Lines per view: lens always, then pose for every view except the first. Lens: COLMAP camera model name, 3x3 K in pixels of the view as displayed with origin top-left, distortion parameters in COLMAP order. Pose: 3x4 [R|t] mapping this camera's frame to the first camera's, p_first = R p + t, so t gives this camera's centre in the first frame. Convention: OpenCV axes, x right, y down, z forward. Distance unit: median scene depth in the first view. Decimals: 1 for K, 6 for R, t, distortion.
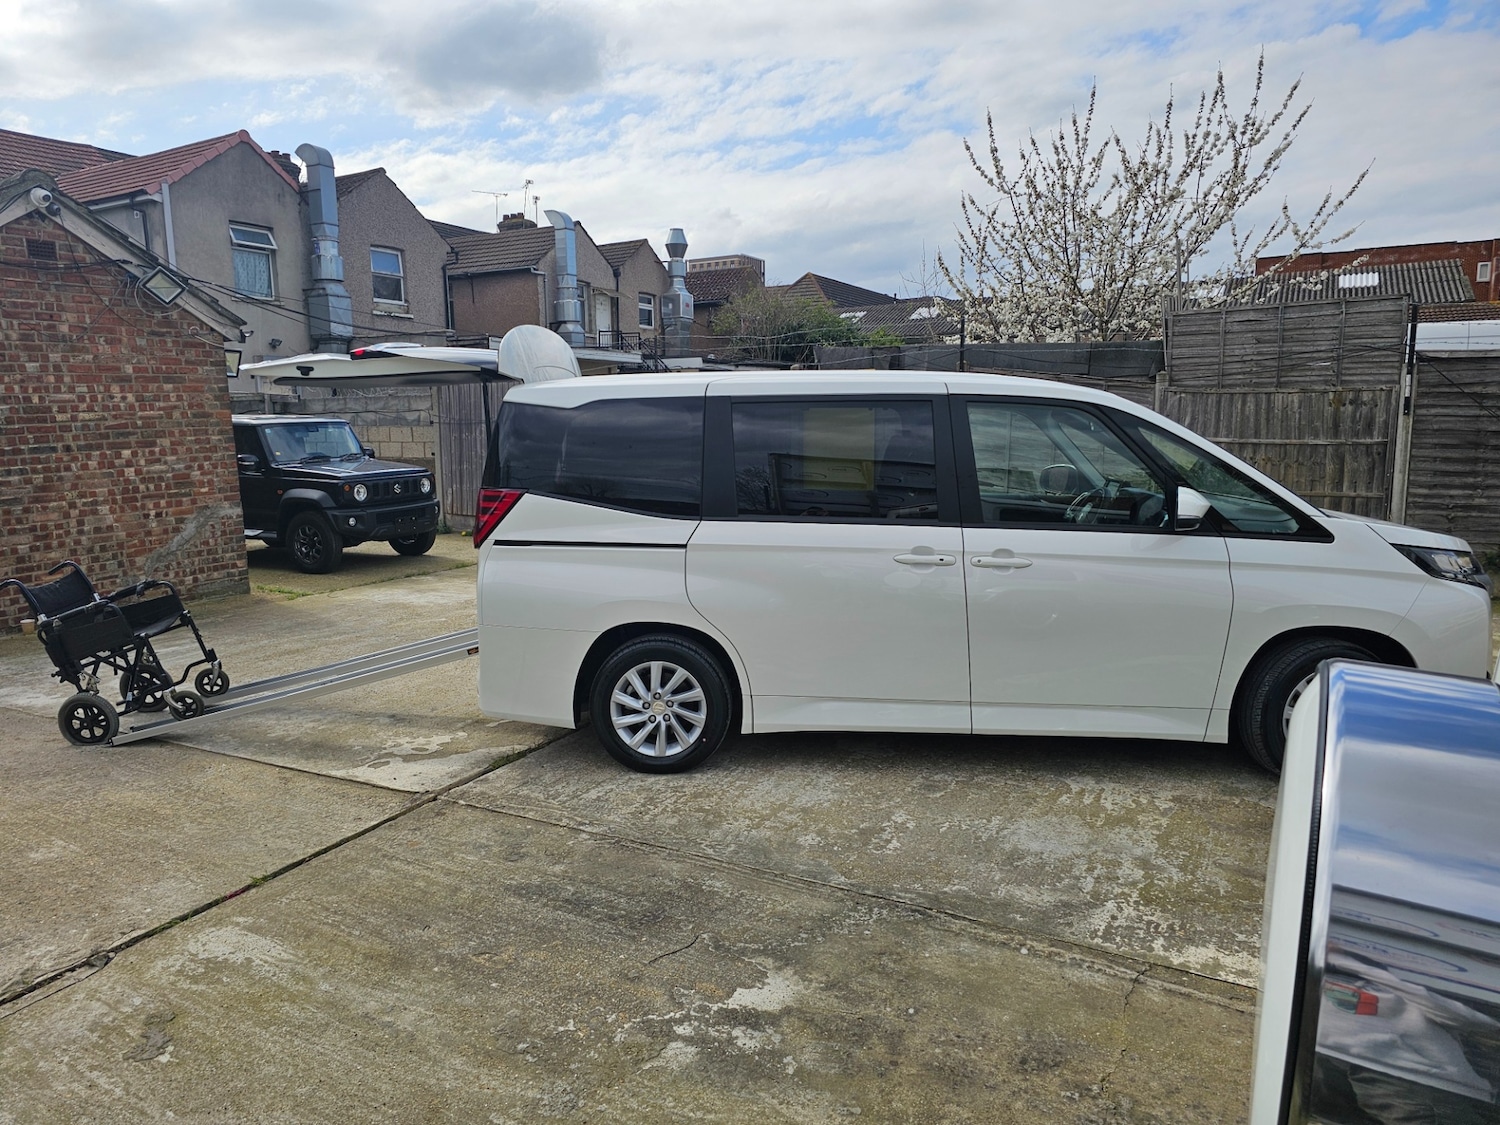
lens RADIAL K [[1001.2, 0, 737.7], [0, 1001.2, 555.2], [0, 0, 1]] dist [0.058246, -0.047569]
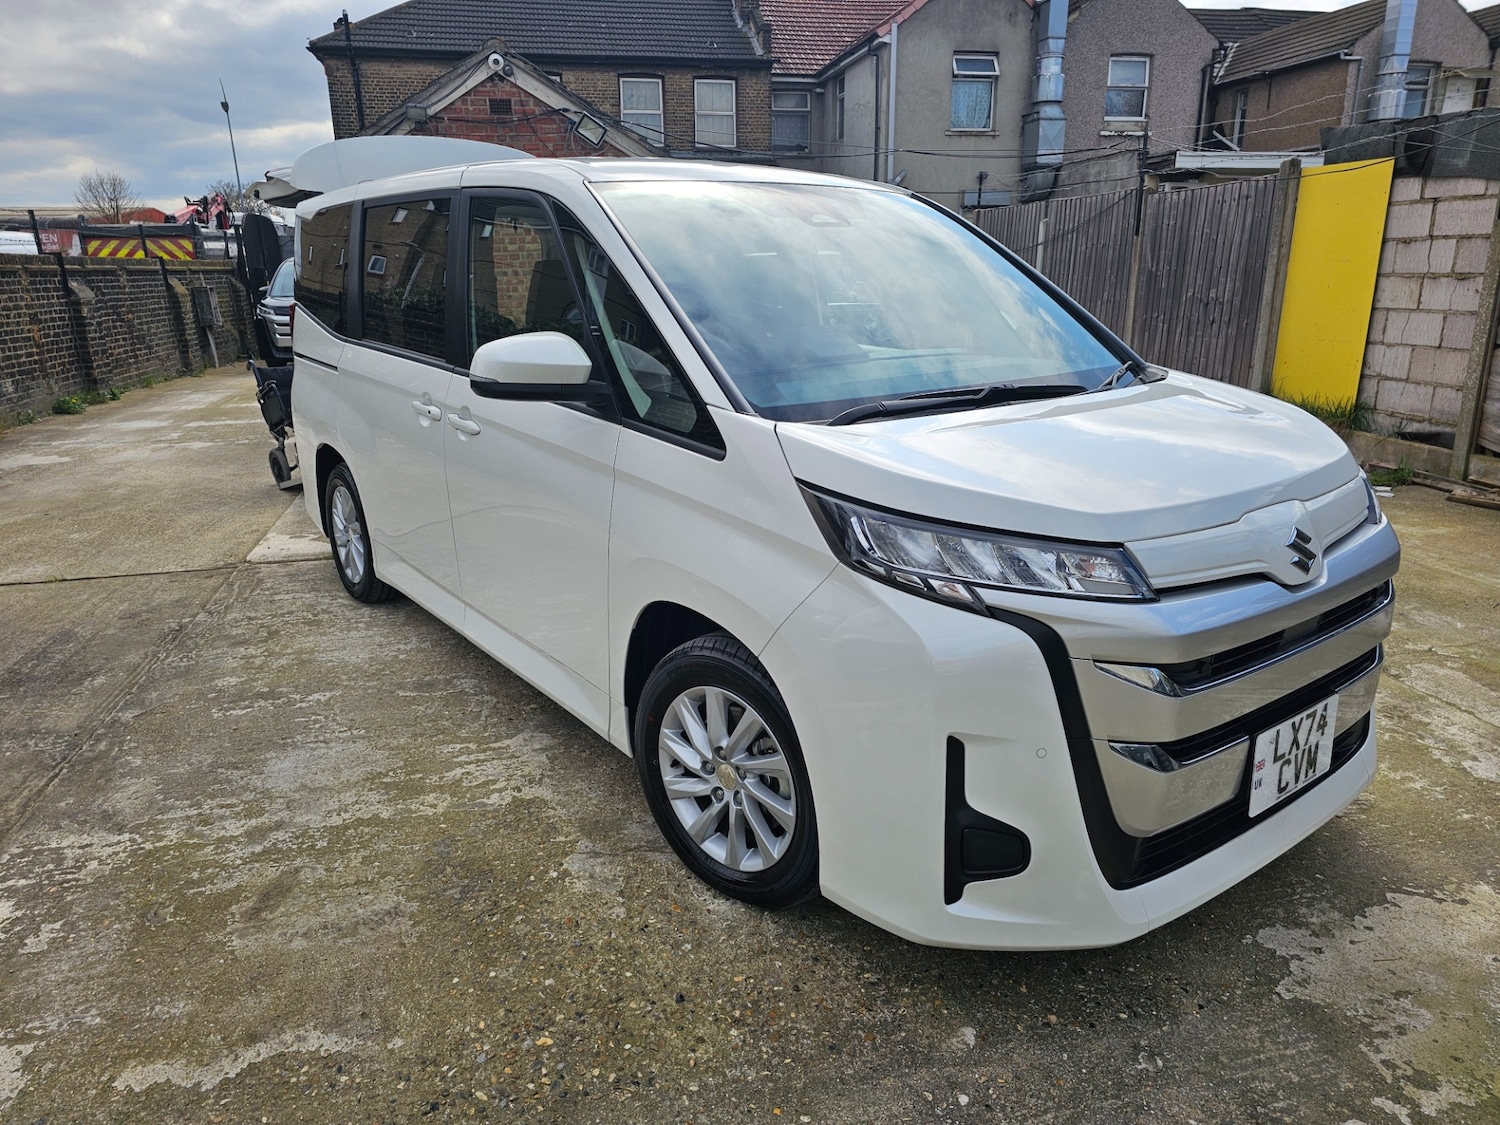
lens RADIAL K [[1001.2, 0, 736.5], [0, 1001.2, 566.3], [0, 0, 1]] dist [0.058246, -0.047569]
pose [[0.660805, 0.219475, -0.717751, 0.822662], [-0.102058, 0.973684, 0.203774, -0.054490], [0.743586, -0.061402, 0.665815, 0.560915]]
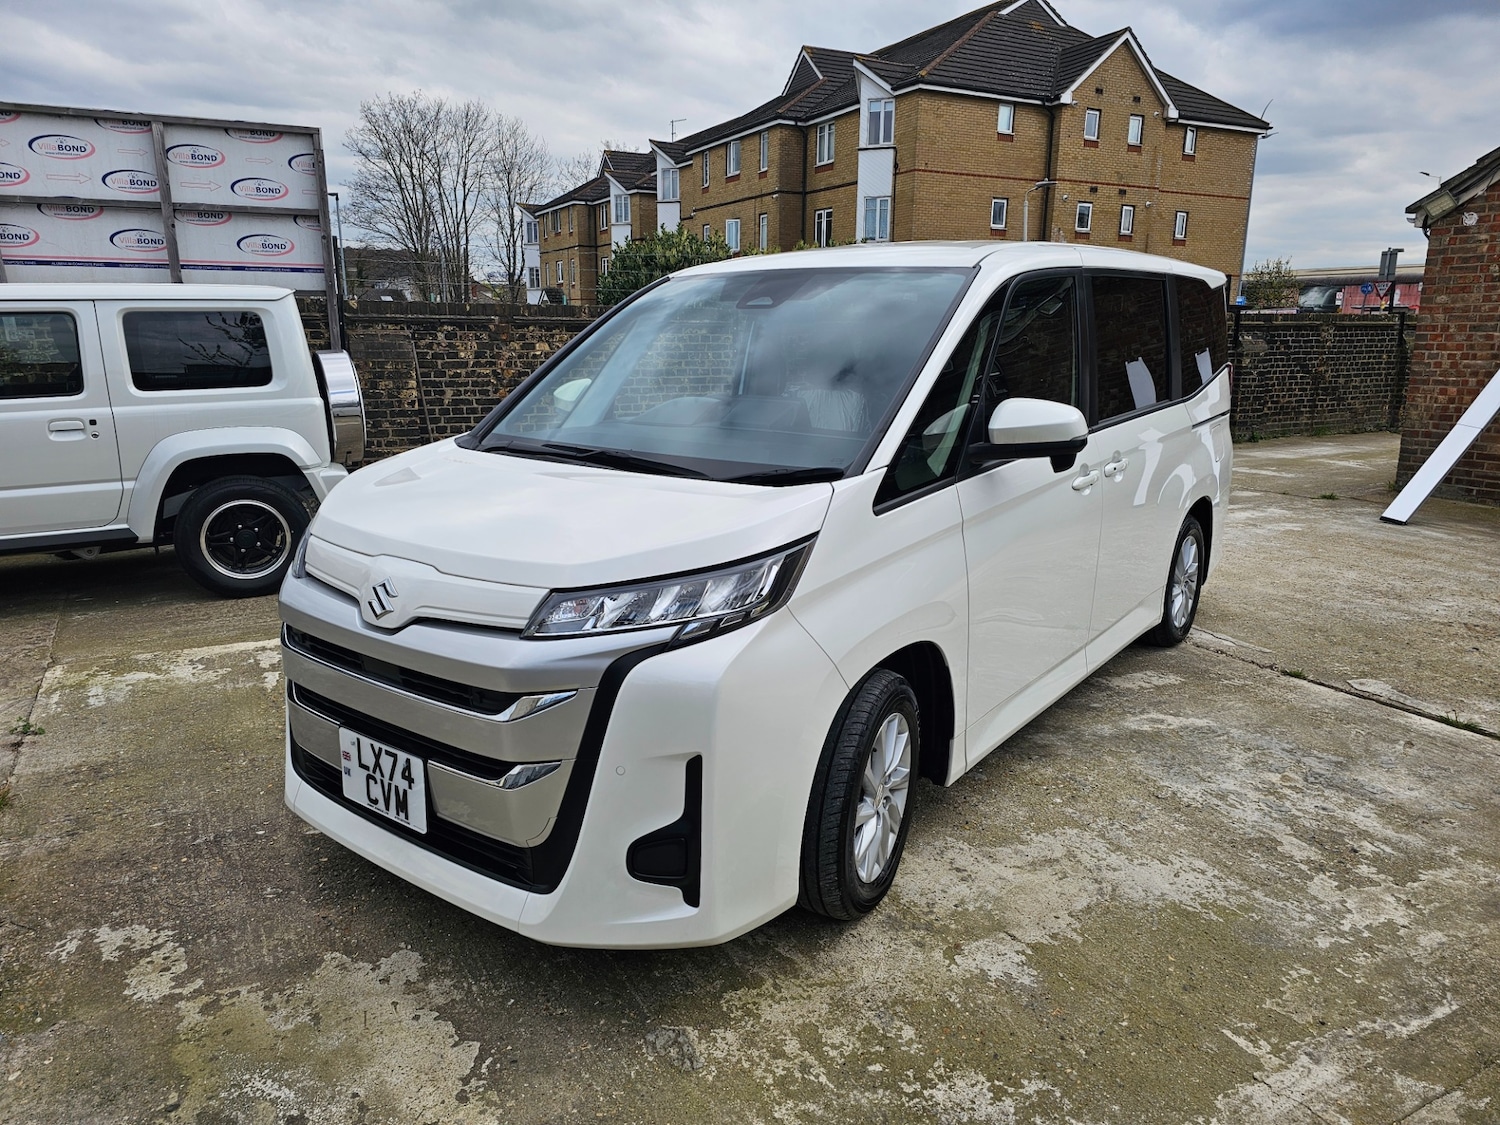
lens RADIAL K [[1001.2, 0, 752.7], [0, 1001.2, 570.2], [0, 0, 1]] dist [0.058246, -0.047569]
pose [[-0.535640, 0.213527, -0.817004, 0.964390], [-0.114668, 0.940149, 0.320890, -0.181625], [0.836625, 0.265565, -0.479097, 1.356209]]
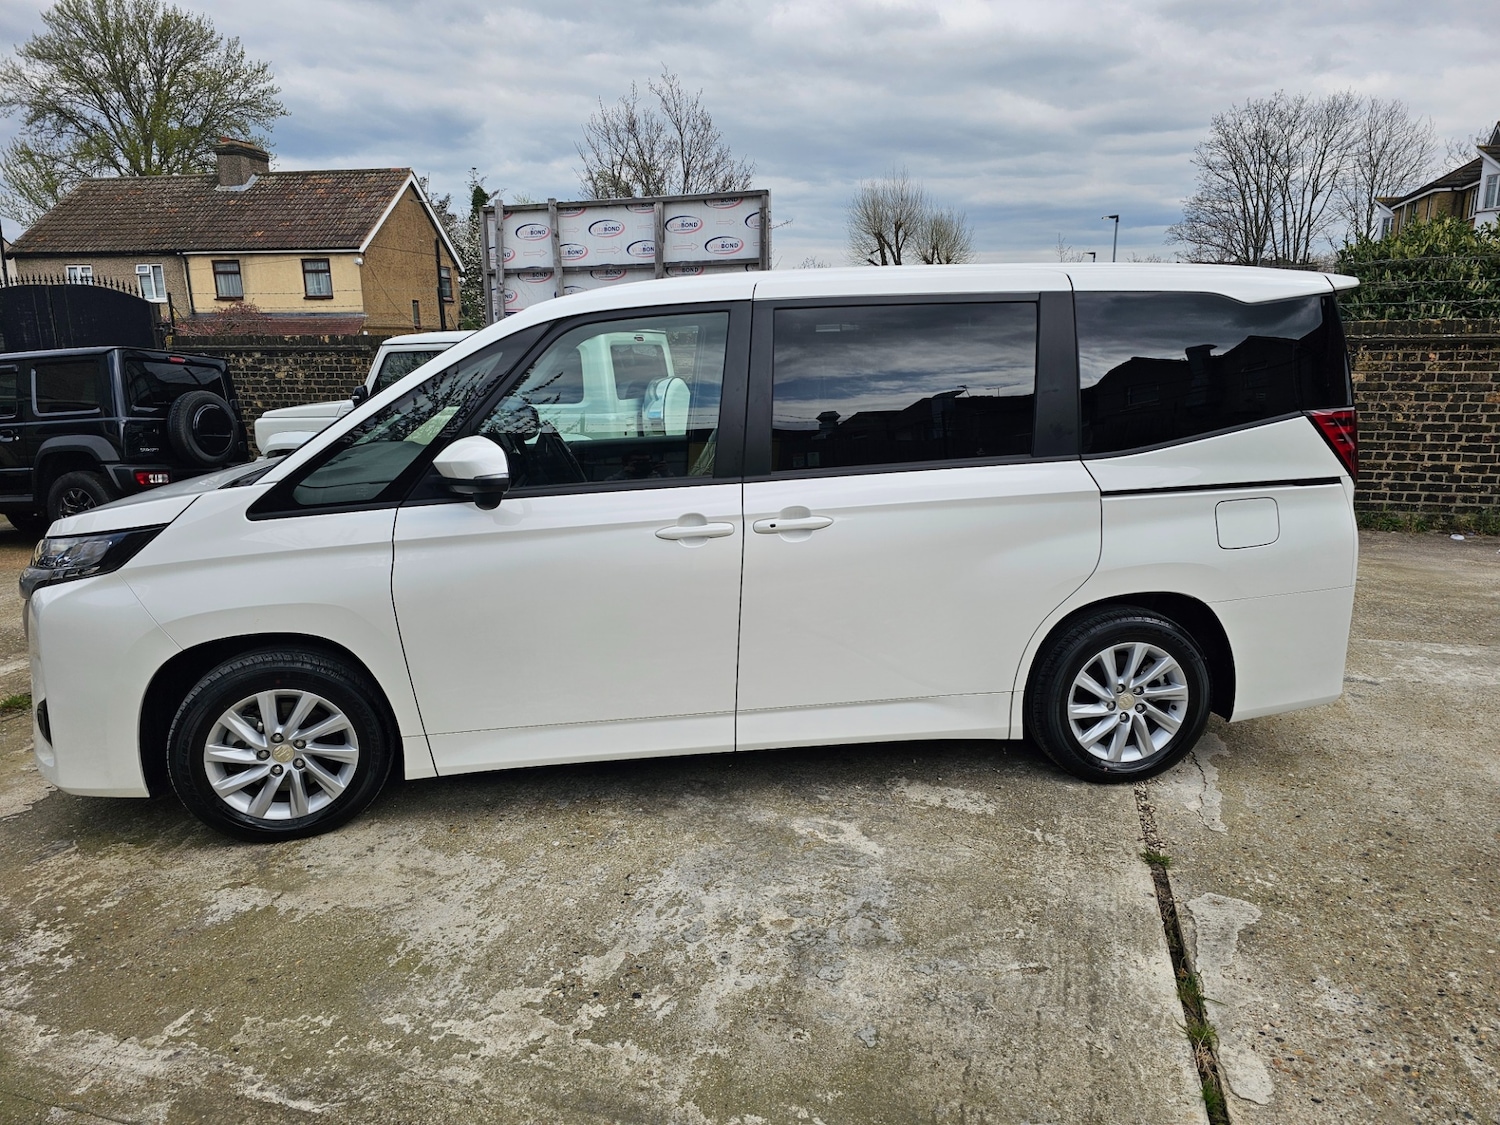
lens RADIAL K [[1001.2, 0, 758.5], [0, 1001.2, 572.5], [0, 0, 1]] dist [0.058246, -0.047569]
pose [[-0.977470, 0.072922, -0.198080, 0.344779], [-0.002852, 0.933780, 0.357835, -0.247977], [0.211057, 0.350338, -0.912534, 1.804059]]
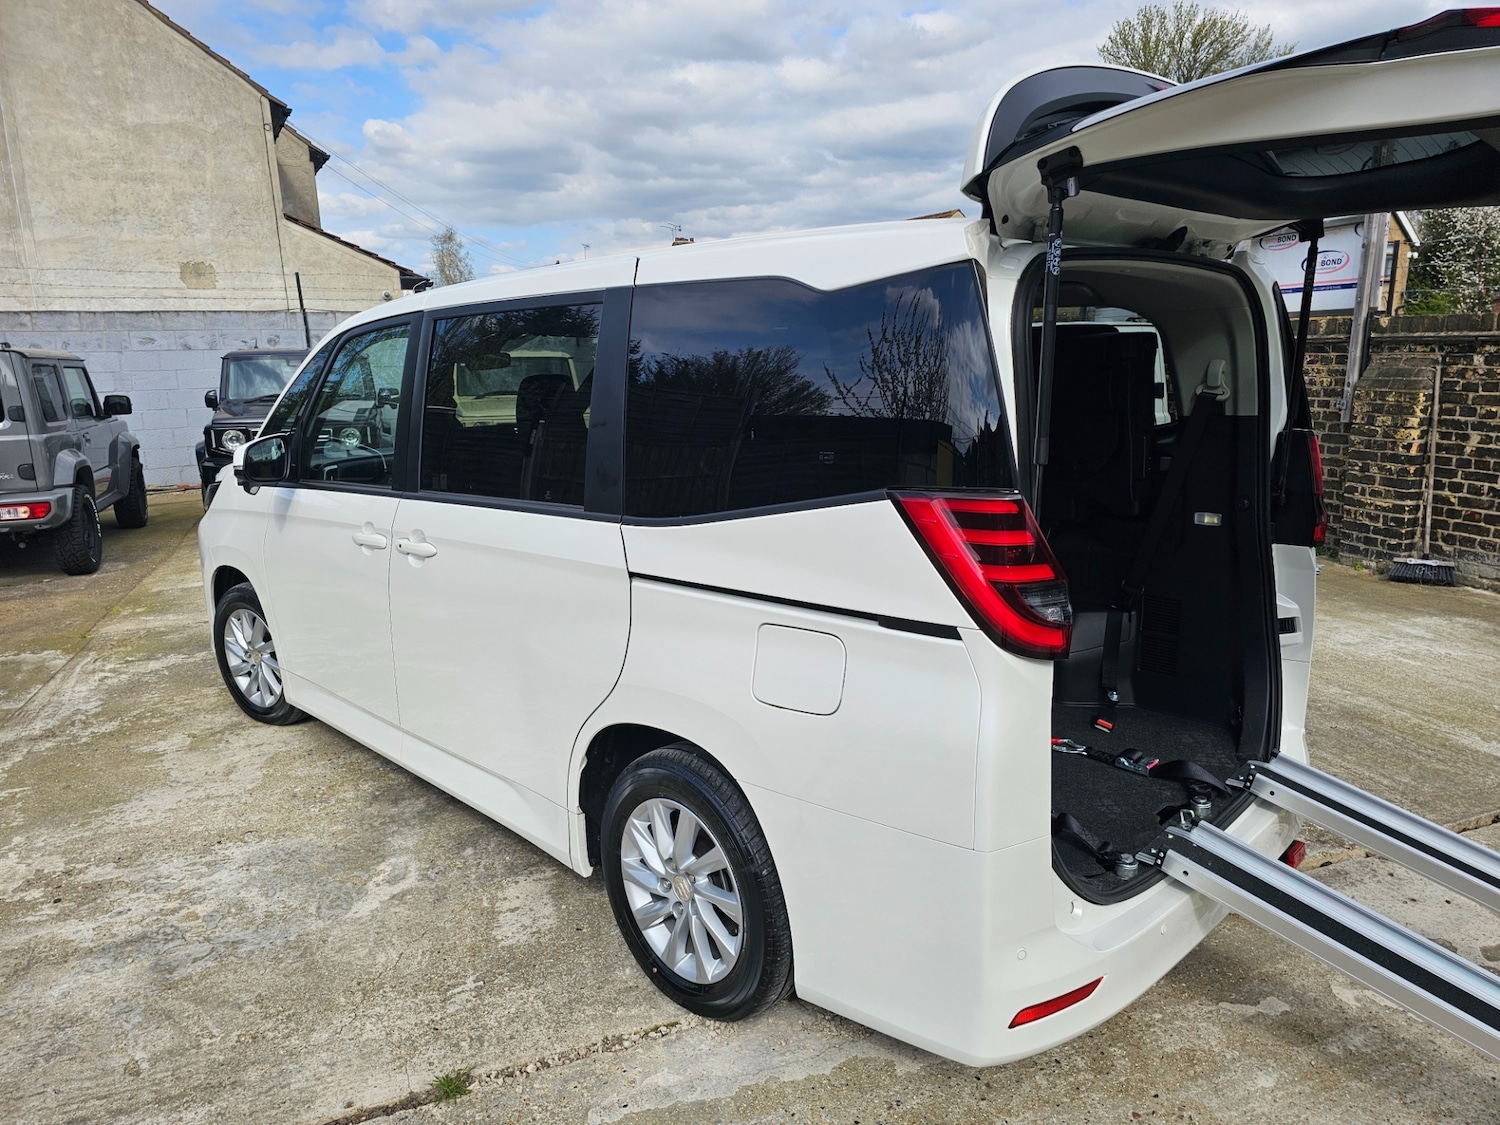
lens RADIAL K [[1001.2, 0, 748.7], [0, 1001.2, 566.0], [0, 0, 1]] dist [0.058246, -0.047569]
pose [[-0.756307, -0.104829, 0.645764, -0.363674], [0.126203, 0.945160, 0.301238, -0.194889], [-0.641929, 0.309326, -0.701602, 1.509477]]
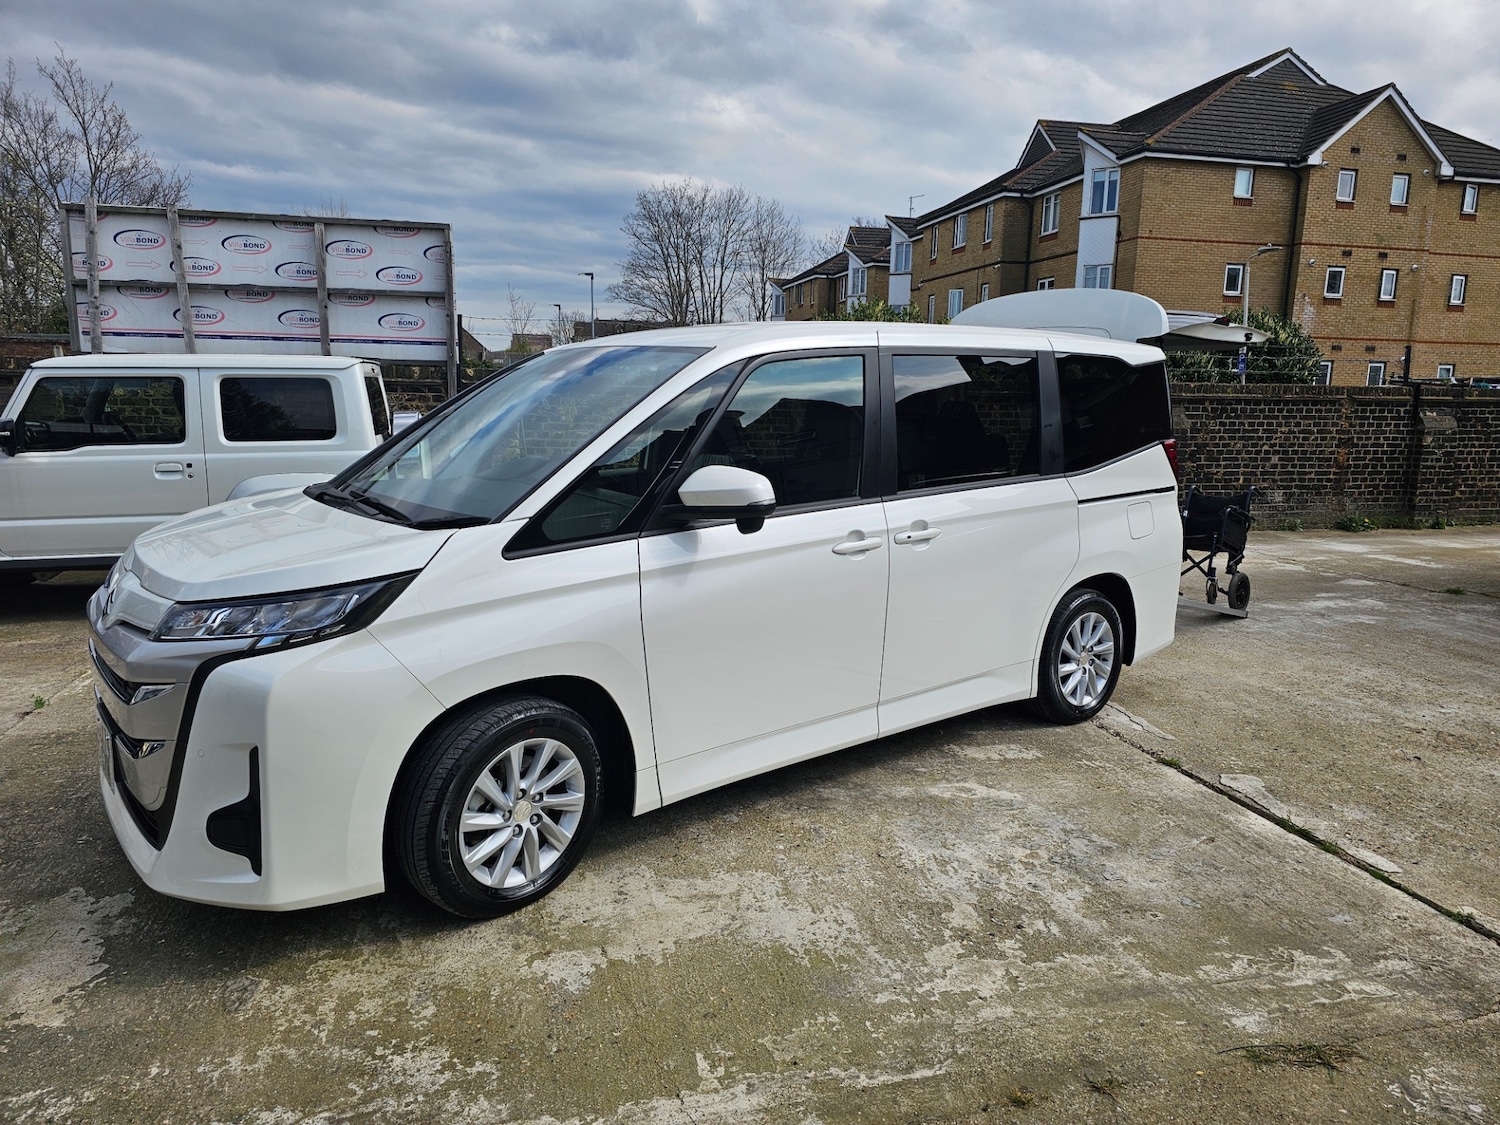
lens RADIAL K [[1001.2, 0, 765.9], [0, 1001.2, 563.7], [0, 0, 1]] dist [0.058246, -0.047569]
pose [[-0.722363, 0.123355, -0.680423, 0.803692], [-0.101834, 0.954258, 0.281109, -0.228575], [0.683975, 0.272353, -0.676759, 1.650511]]
